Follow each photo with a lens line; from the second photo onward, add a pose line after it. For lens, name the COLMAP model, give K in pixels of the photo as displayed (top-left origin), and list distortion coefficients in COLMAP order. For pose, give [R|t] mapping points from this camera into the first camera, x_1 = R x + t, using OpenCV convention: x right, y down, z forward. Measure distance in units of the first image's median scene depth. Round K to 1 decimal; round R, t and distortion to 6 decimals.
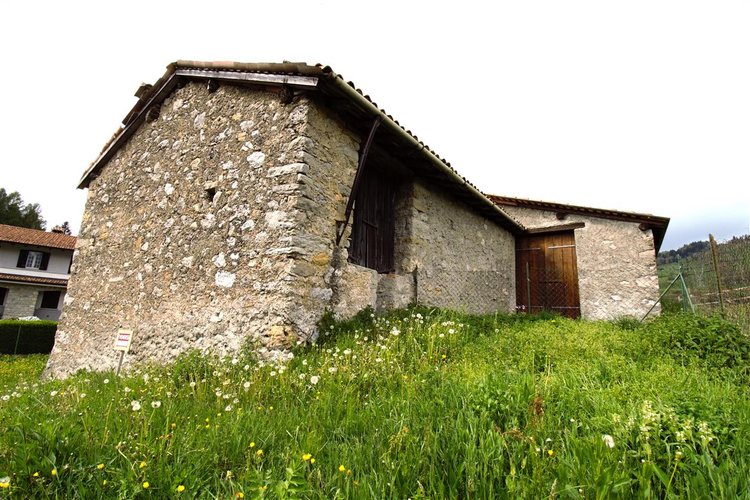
lens RADIAL K [[329.7, 0, 374.6], [0, 329.7, 249.2], [0, 0, 1]] dist [0.003706, 0.000028]
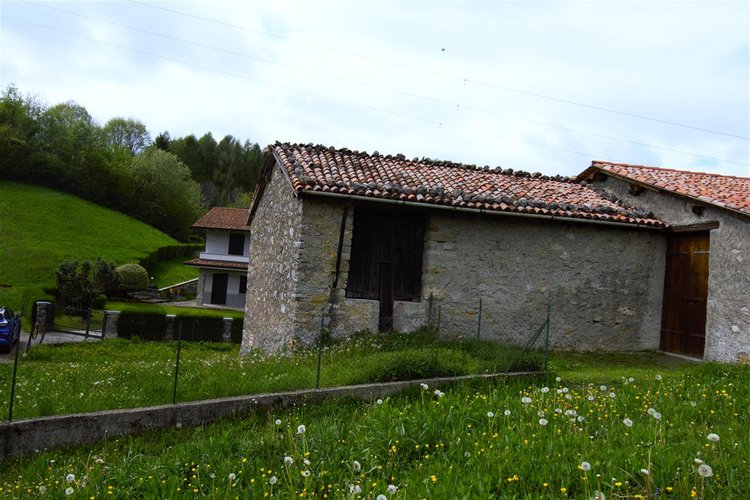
lens RADIAL K [[619.0, 0, 375.2], [0, 619.0, 250.9], [0, 0, 1]] dist [0.001235, -0.030343]
pose [[0.767942, -0.019720, -0.640215, 1.766512], [0.092651, 0.992434, 0.080566, -0.374594], [0.633782, -0.121187, 0.763959, -0.968005]]
